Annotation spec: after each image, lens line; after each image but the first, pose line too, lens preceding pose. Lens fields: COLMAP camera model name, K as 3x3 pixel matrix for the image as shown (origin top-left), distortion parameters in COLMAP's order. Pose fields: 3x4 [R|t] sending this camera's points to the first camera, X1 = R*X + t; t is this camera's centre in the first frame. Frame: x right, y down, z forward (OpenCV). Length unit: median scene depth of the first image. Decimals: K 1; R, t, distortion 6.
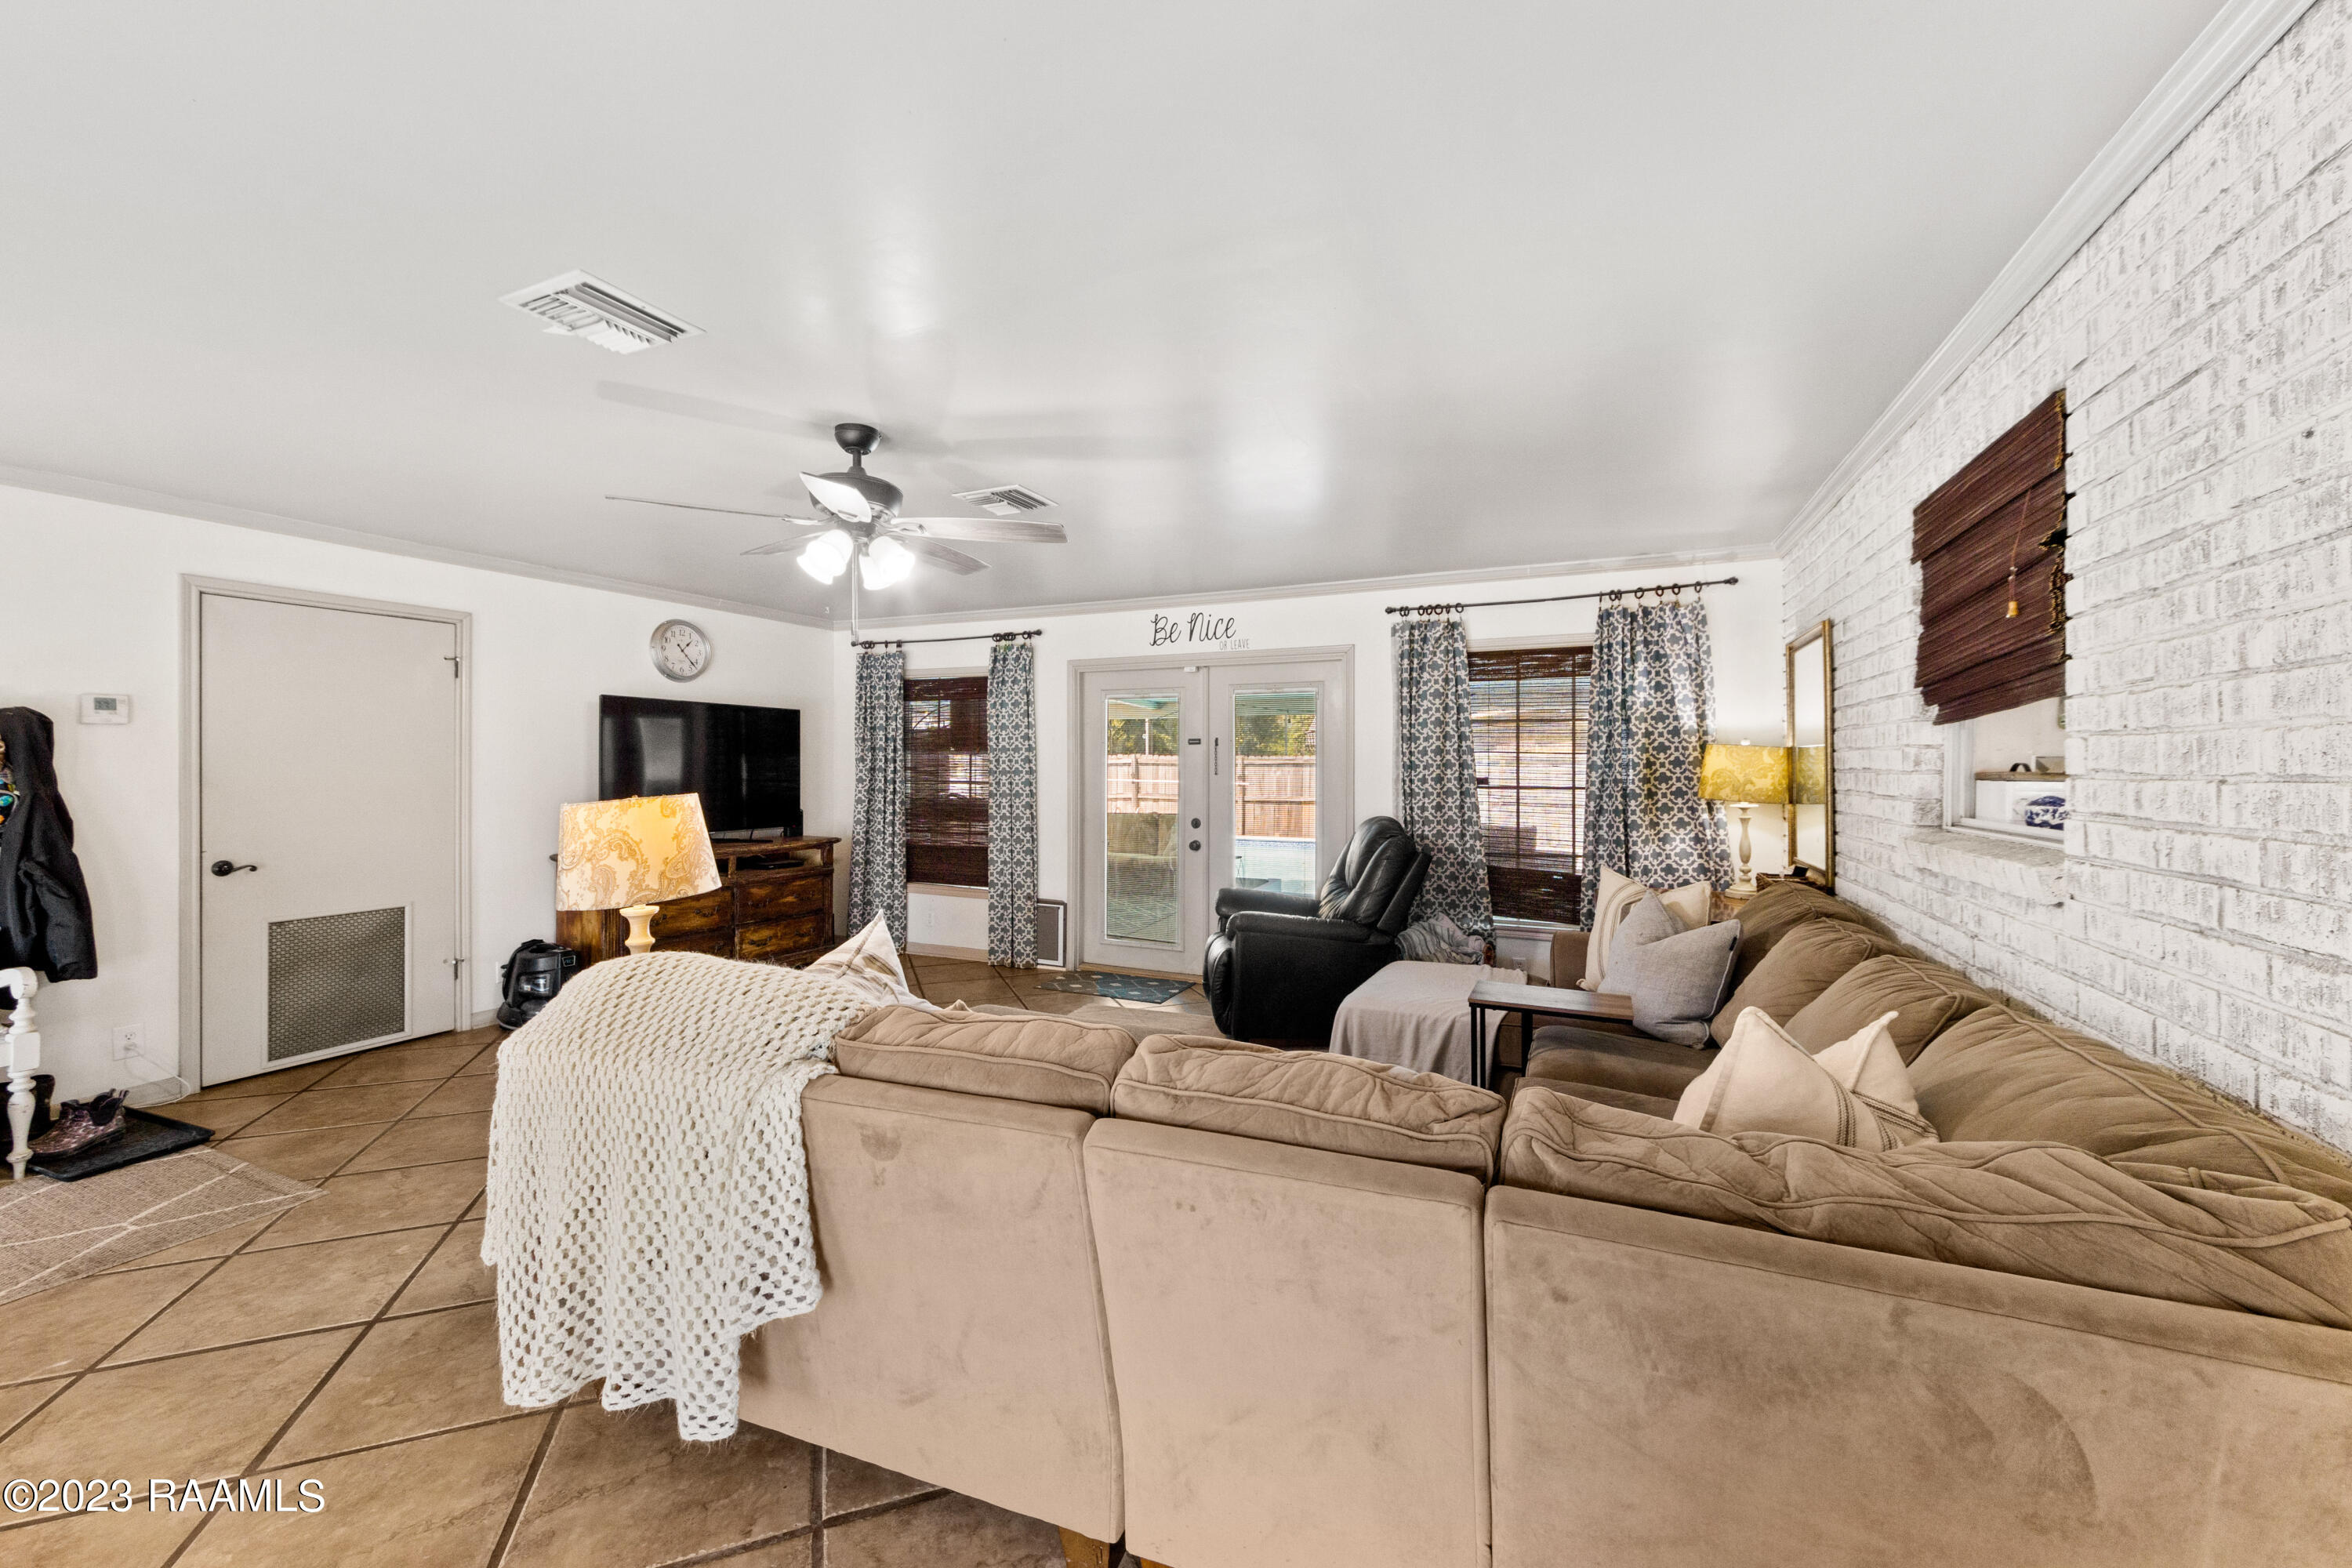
lens RADIAL K [[926.3, 0, 1184.2], [0, 926.3, 766.2], [0, 0, 1]] dist [-0.007775, 0.001189]
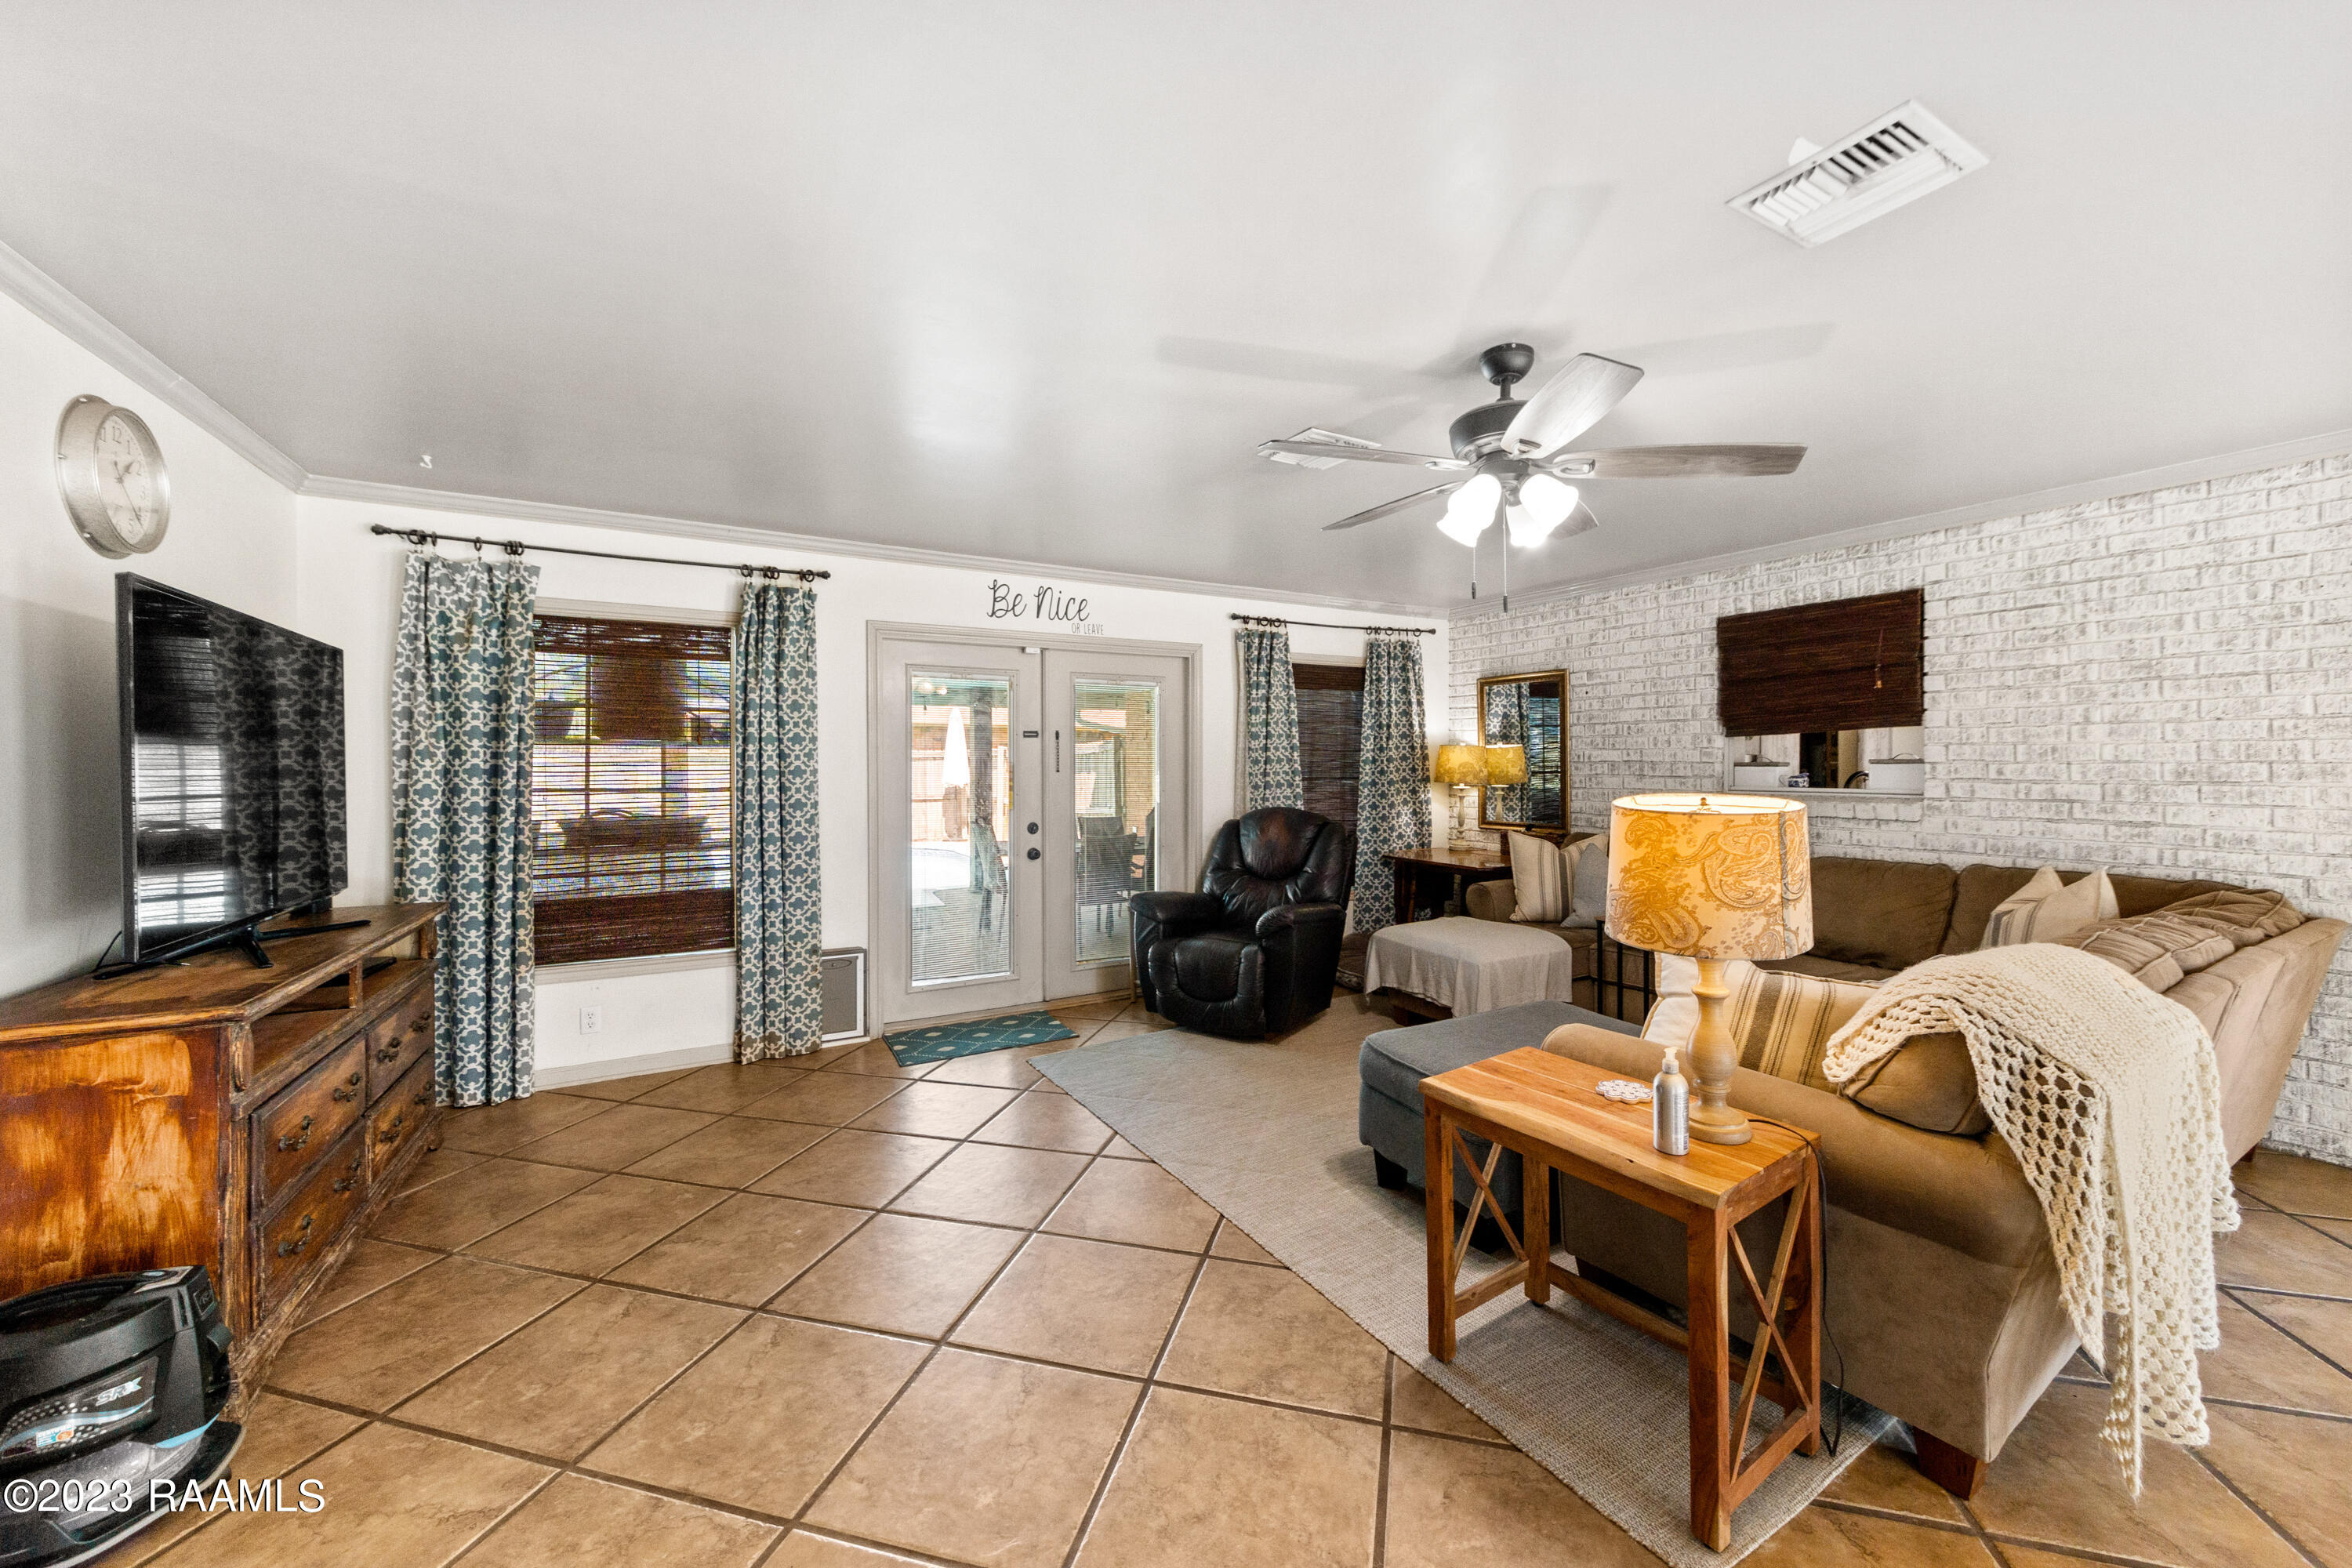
lens RADIAL K [[903.1, 0, 1190.0], [0, 903.1, 767.7], [0, 0, 1]] dist [-0.001865, -0.000034]
pose [[0.563744, -0.009462, 0.825895, -0.574699], [0.005093, 0.999955, 0.007980, -0.000985], [-0.825934, -0.000292, 0.563767, 0.381481]]
